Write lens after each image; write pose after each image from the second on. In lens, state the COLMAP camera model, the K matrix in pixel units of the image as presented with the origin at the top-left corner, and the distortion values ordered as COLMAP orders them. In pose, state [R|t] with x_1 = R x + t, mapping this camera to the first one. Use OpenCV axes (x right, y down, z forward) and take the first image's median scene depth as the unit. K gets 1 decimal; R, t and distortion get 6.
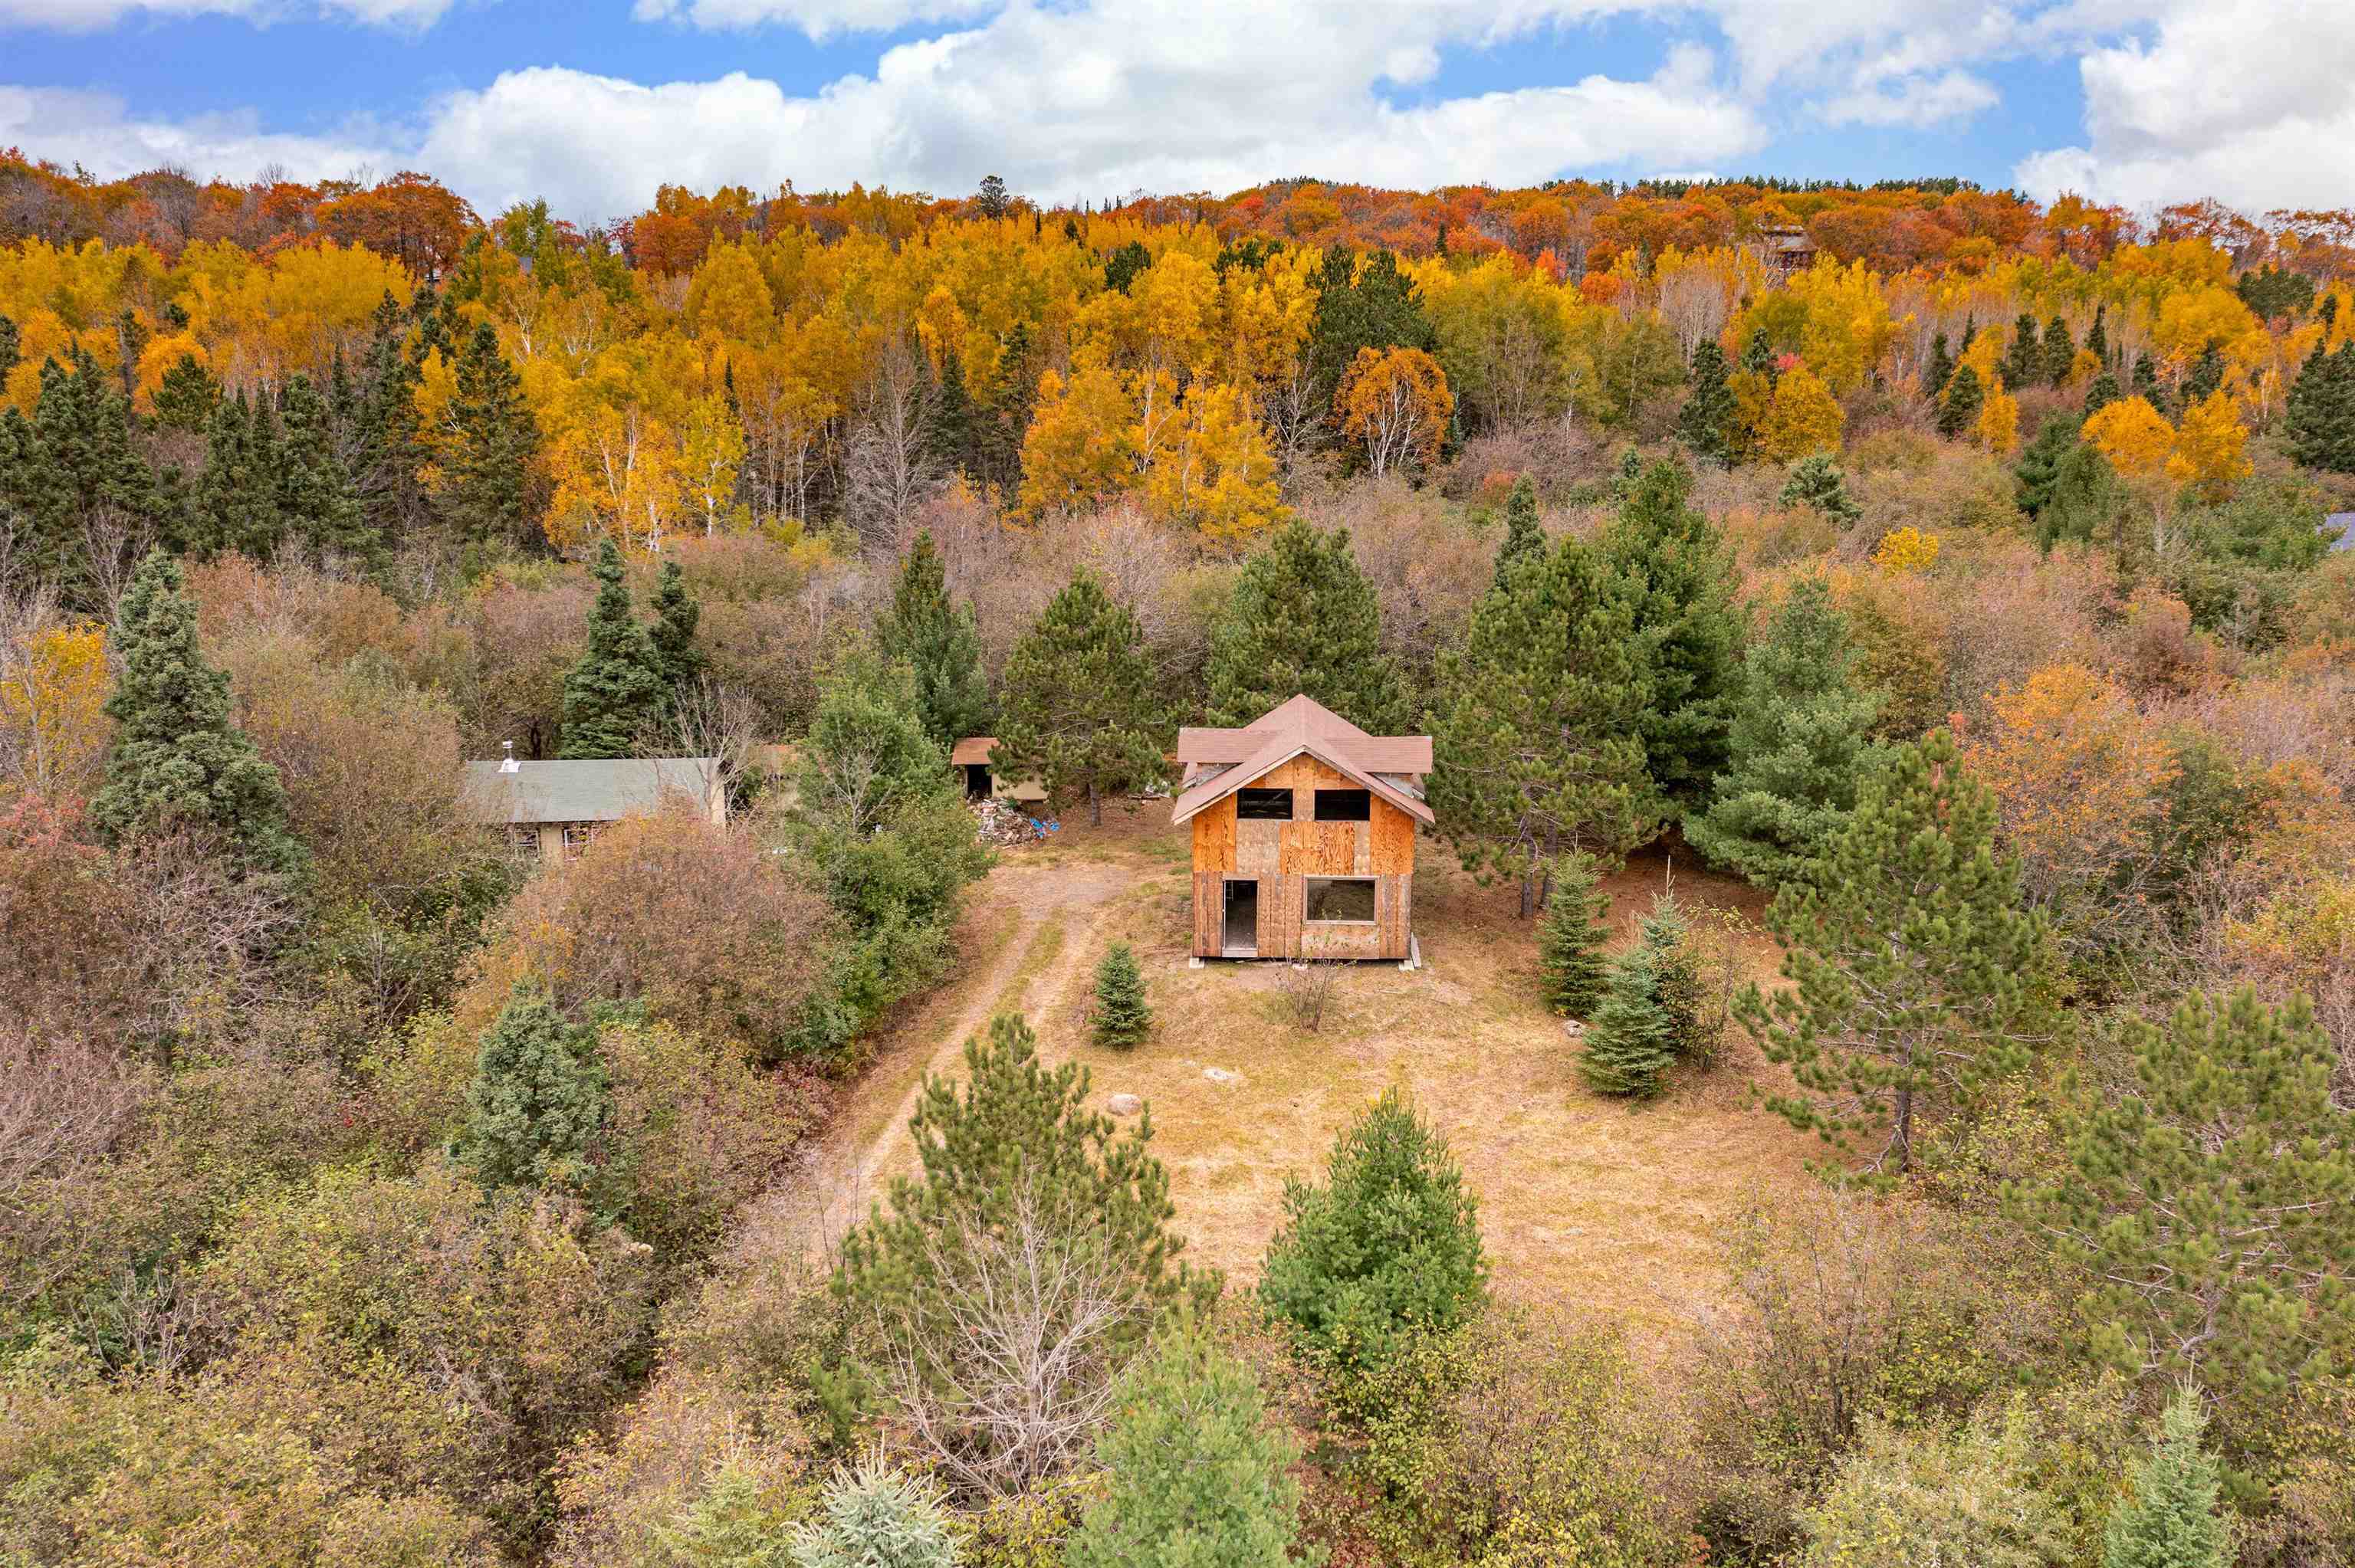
lens RADIAL K [[1884.4, 0, 1183.9], [0, 1884.4, 779.4], [0, 0, 1]] dist [-0.009837, 0.010856]
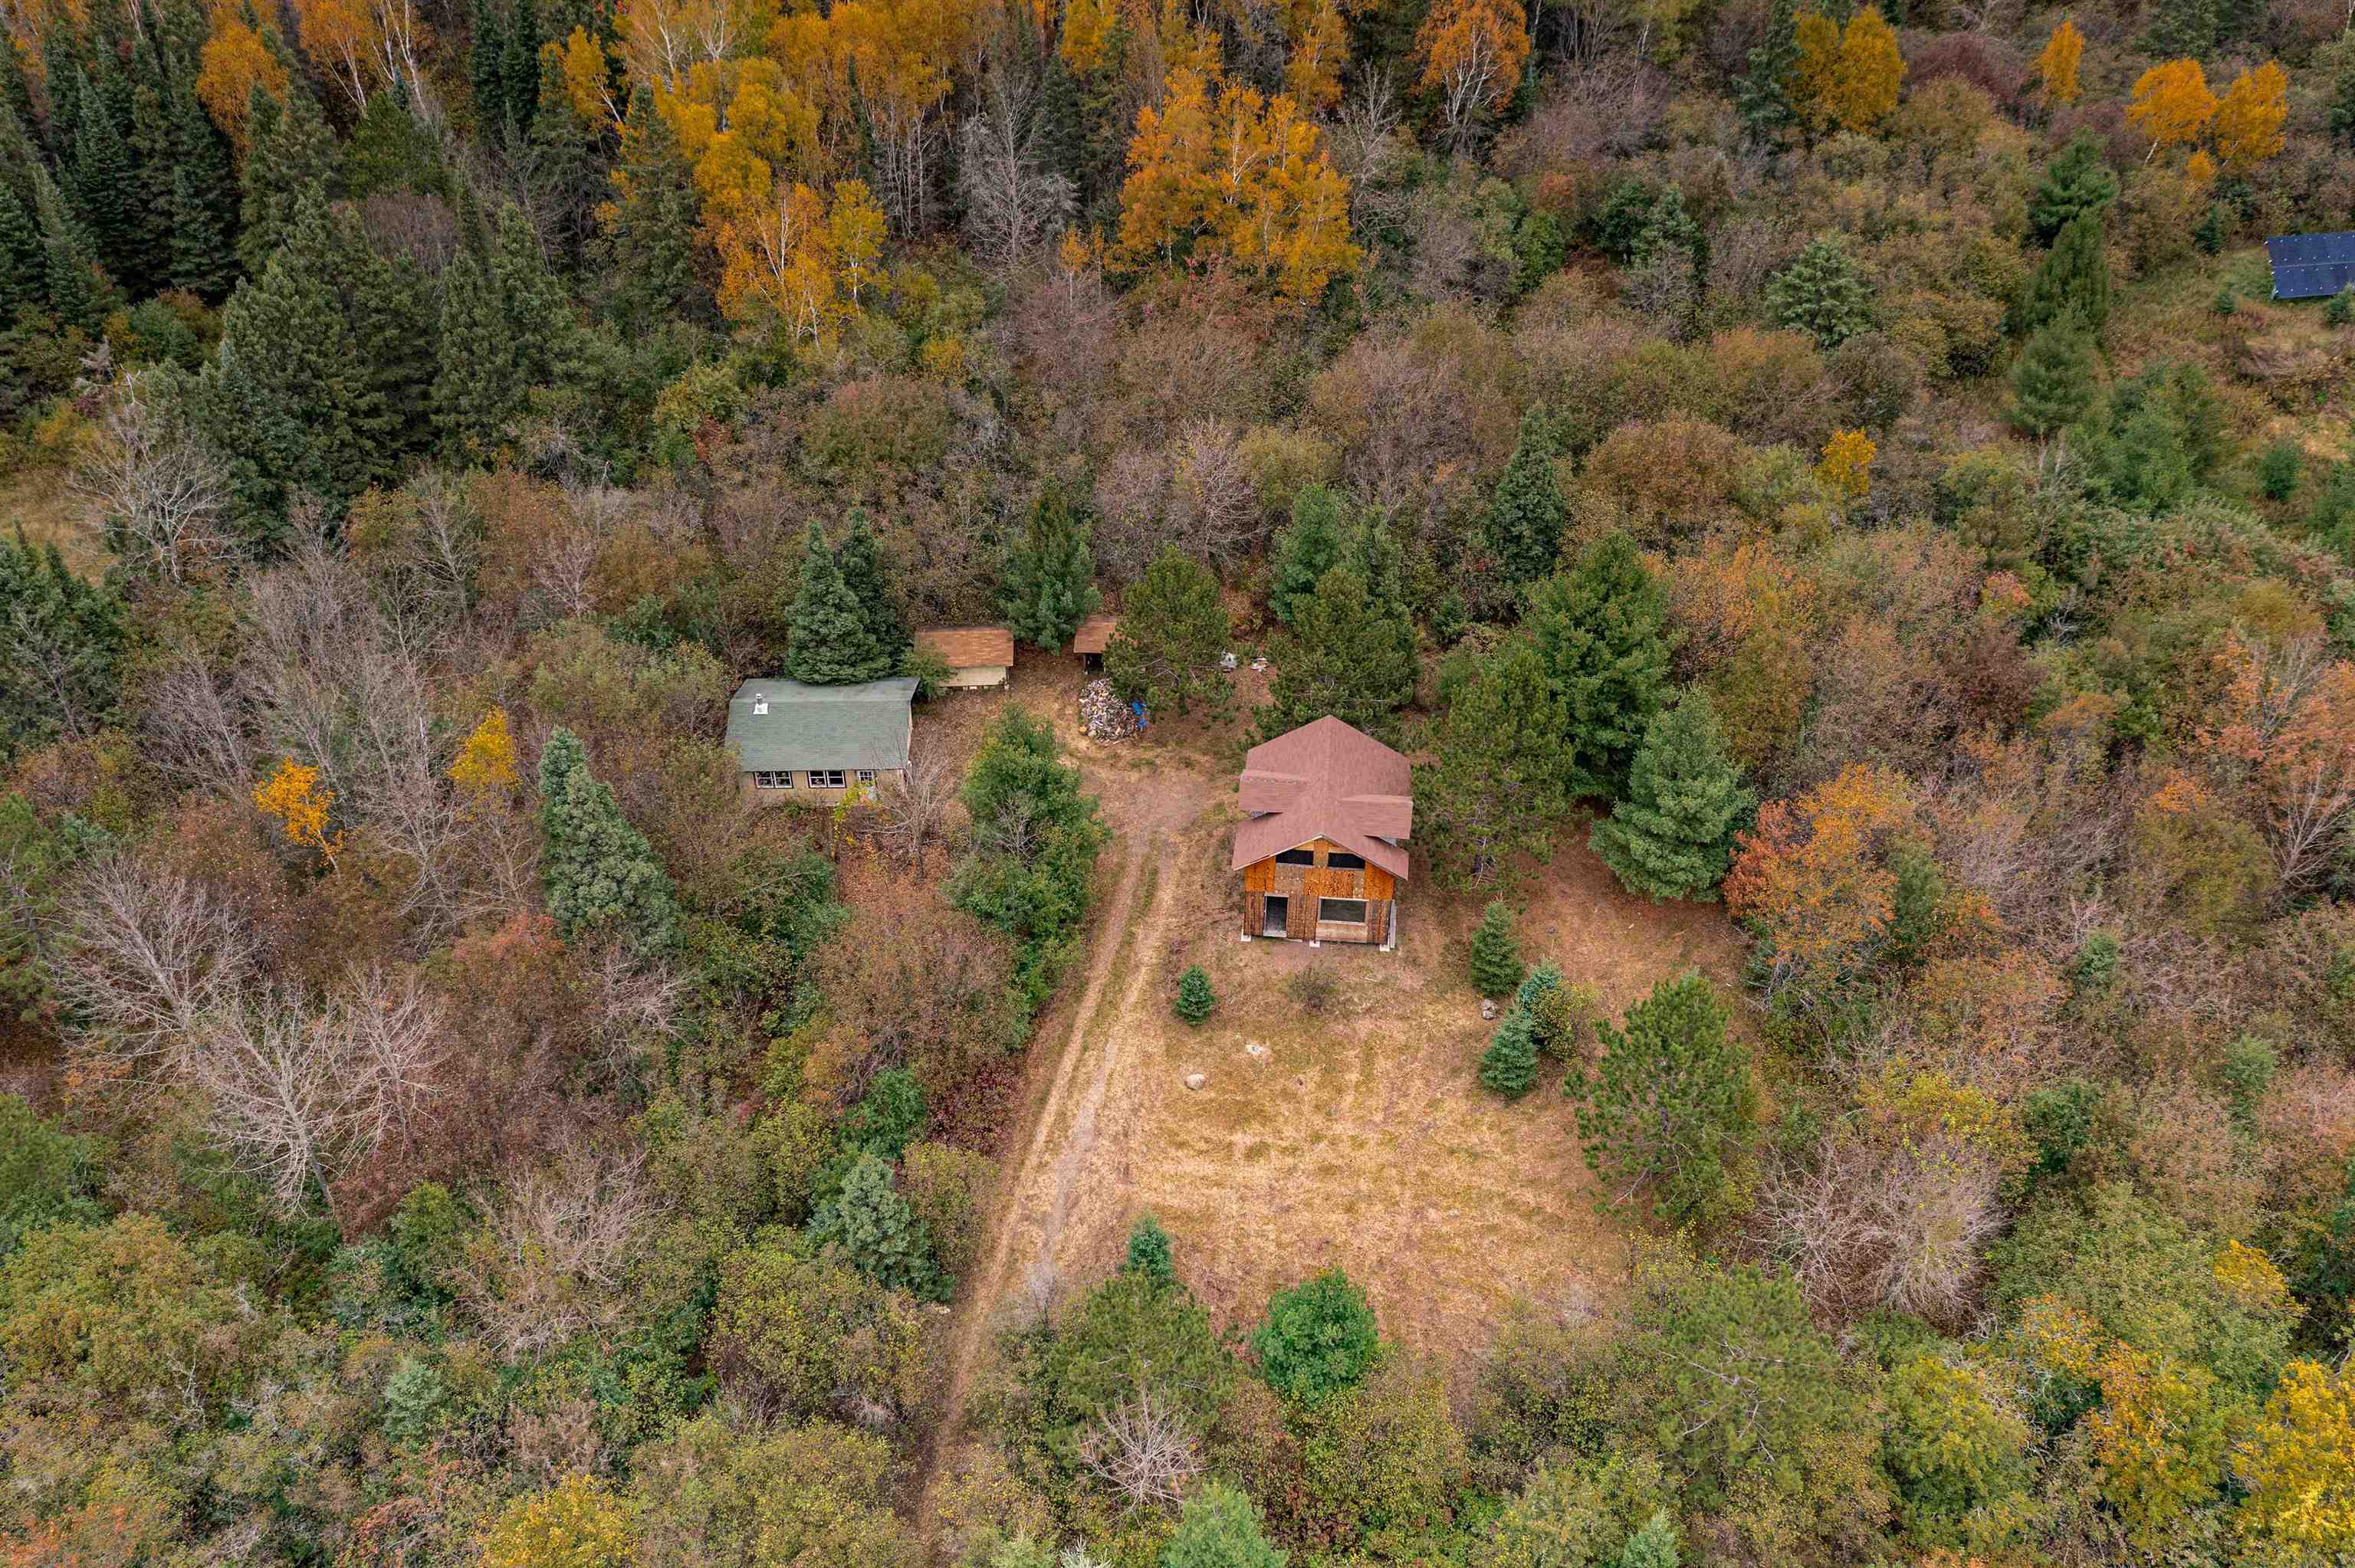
lens RADIAL K [[1884.4, 0, 1171.2], [0, 1884.4, 789.3], [0, 0, 1]] dist [-0.009837, 0.010856]
pose [[0.998492, 0.034619, -0.042595, 0.007281], [-0.012347, 0.897794, 0.440242, -0.684549], [0.053482, -0.439052, 0.896869, -0.313623]]
